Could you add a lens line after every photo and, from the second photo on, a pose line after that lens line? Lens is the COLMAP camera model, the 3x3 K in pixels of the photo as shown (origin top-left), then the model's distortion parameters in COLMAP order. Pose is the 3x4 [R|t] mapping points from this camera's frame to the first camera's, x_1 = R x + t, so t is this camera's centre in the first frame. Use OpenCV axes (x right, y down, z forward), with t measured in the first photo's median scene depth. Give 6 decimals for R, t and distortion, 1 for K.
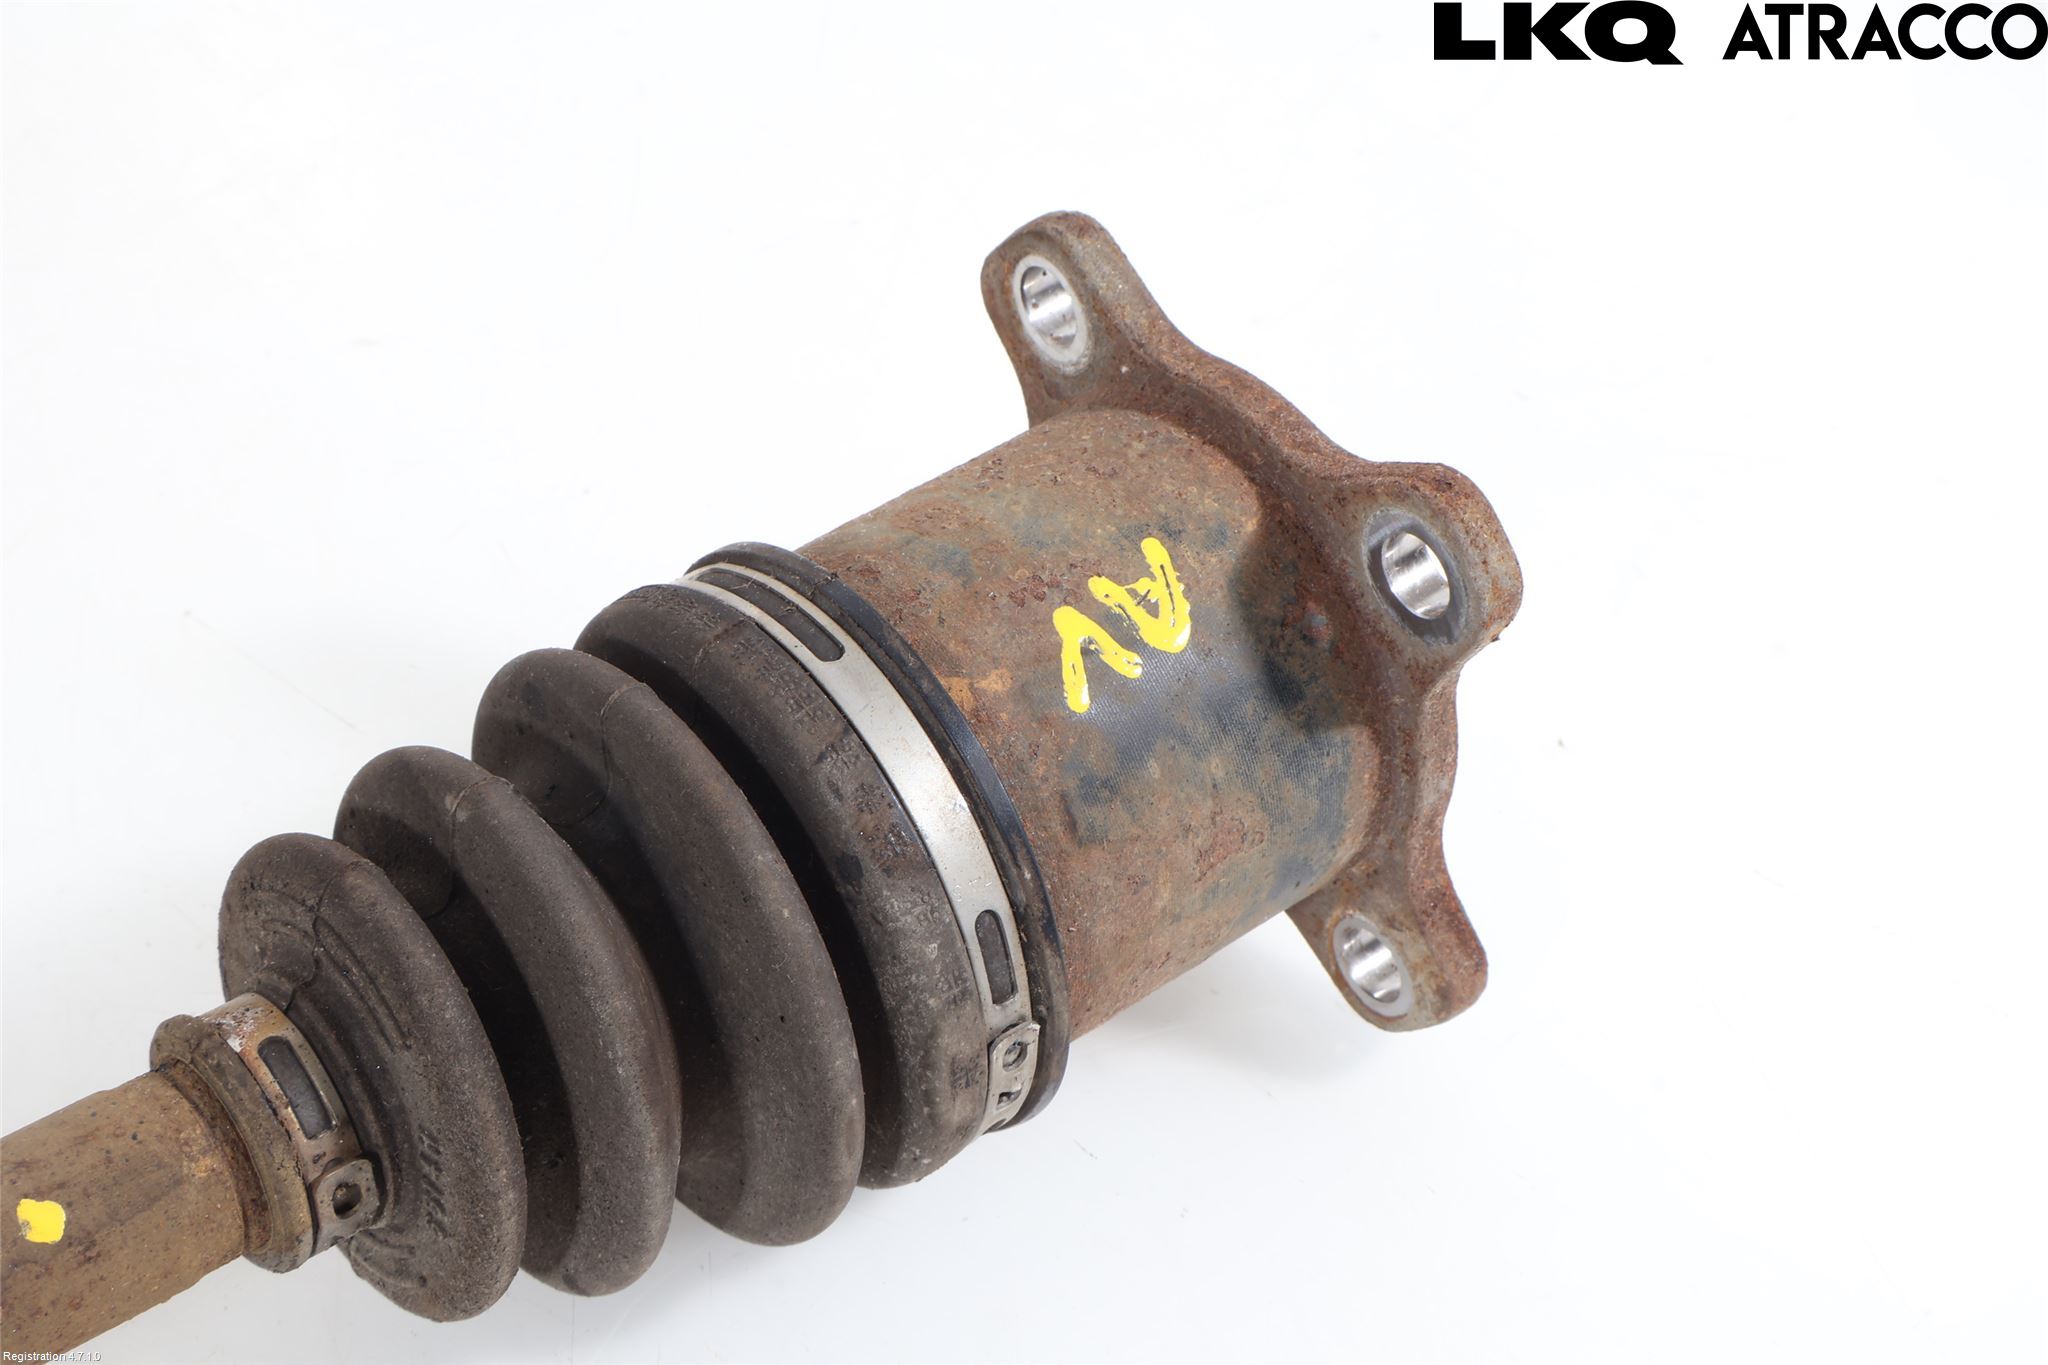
lens RADIAL K [[3512.5, 0, 1024.3], [0, 3512.5, 683.0], [0, 0, 1]] dist [0.056560, 0.000000]
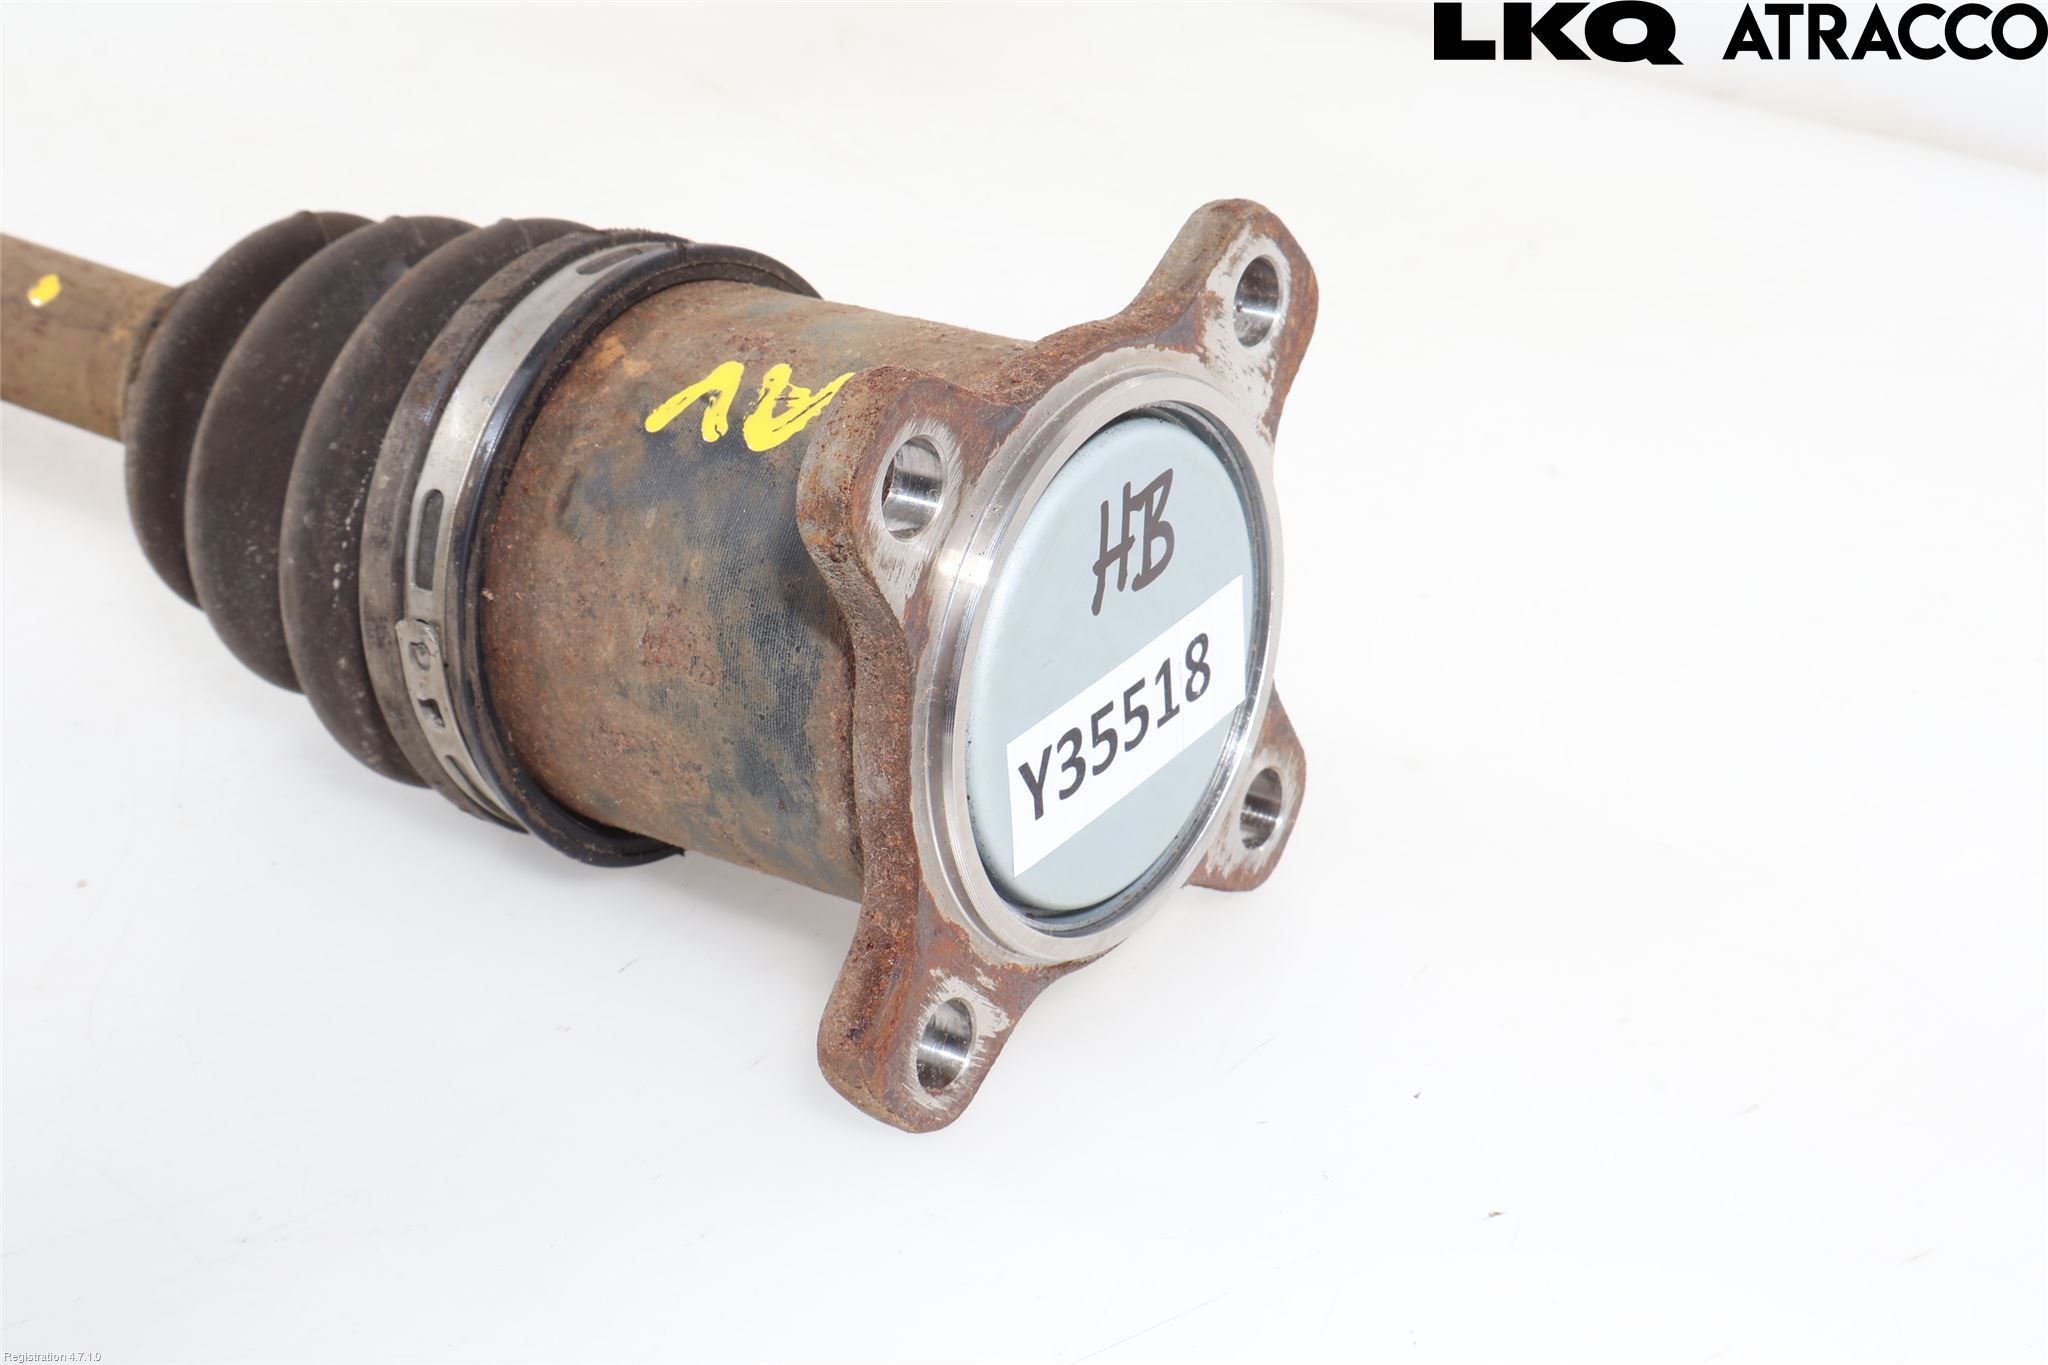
lens RADIAL K [[3512.5, 0, 1024.7], [0, 3512.5, 681.9], [0, 0, 1]] dist [0.056560, 0.000000]
pose [[0.257982, 0.396980, -0.880825, 0.941375], [-0.622722, 0.765371, 0.162558, -0.164034], [0.738690, 0.506572, 0.444660, 0.665848]]
